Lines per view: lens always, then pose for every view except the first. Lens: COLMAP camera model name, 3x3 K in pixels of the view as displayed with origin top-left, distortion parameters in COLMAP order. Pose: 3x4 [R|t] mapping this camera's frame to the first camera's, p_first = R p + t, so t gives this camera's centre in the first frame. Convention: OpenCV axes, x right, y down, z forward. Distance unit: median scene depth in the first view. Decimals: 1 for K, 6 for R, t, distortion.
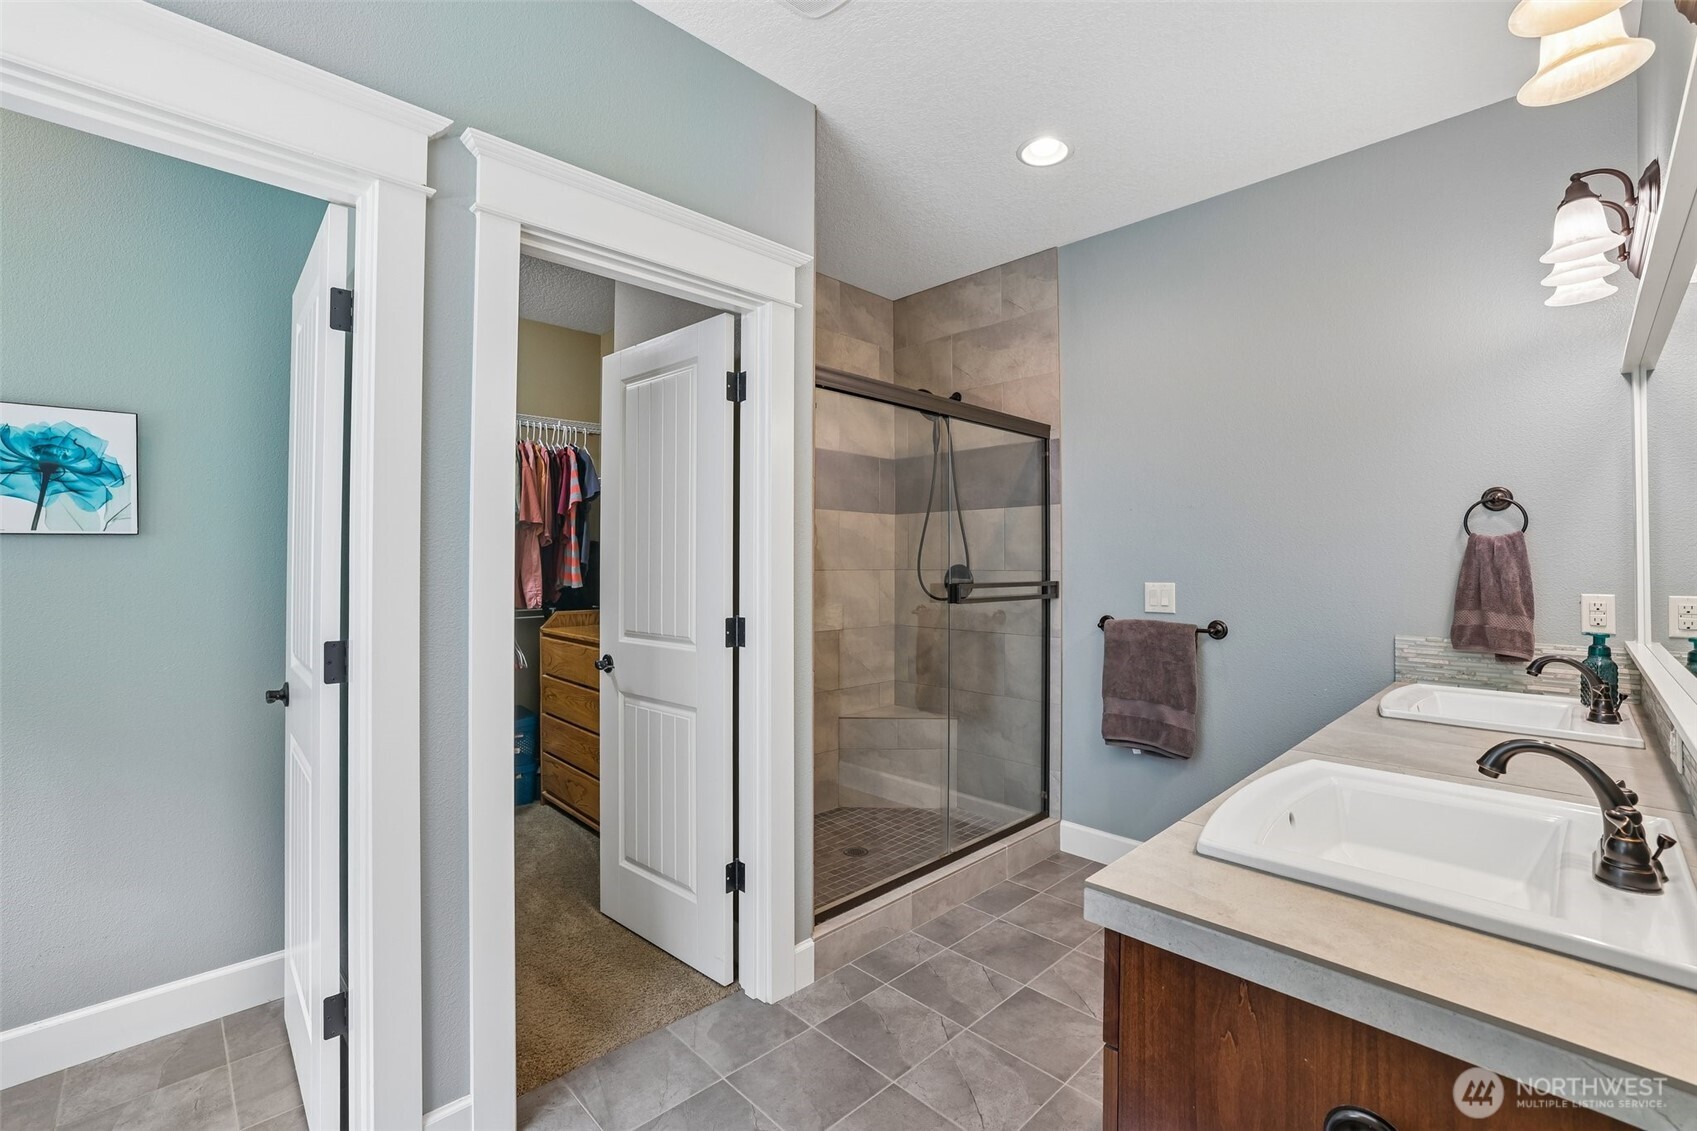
lens RADIAL K [[717.6, 0, 841.5], [0, 717.6, 560.5], [0, 0, 1]] dist [-0.042939, 0.014429]
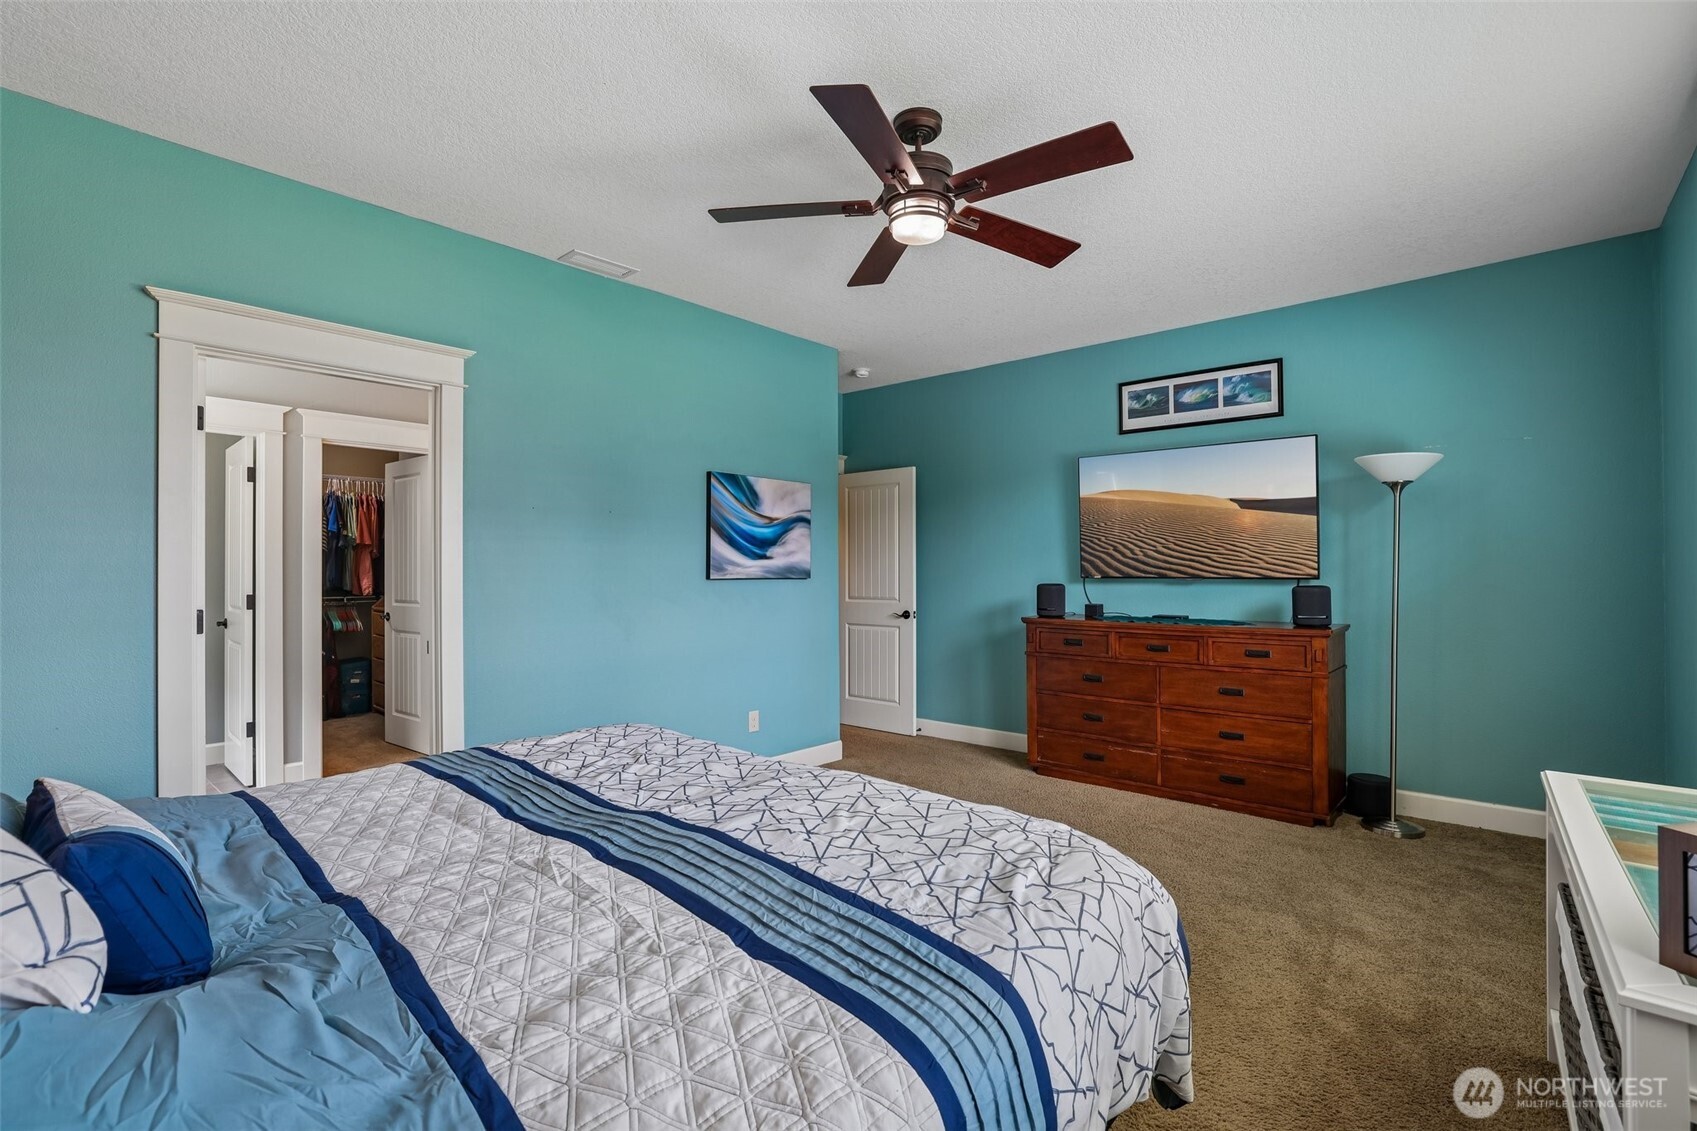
lens RADIAL K [[773.9, 0, 848.5], [0, 773.9, 565.5], [0, 0, 1]] dist [-0.016014, 0.000706]
pose [[0.997527, -0.011170, 0.069392, 0.927443], [0.011393, 0.999931, -0.002816, 0.023739], [-0.069356, 0.003600, 0.997585, -1.419474]]
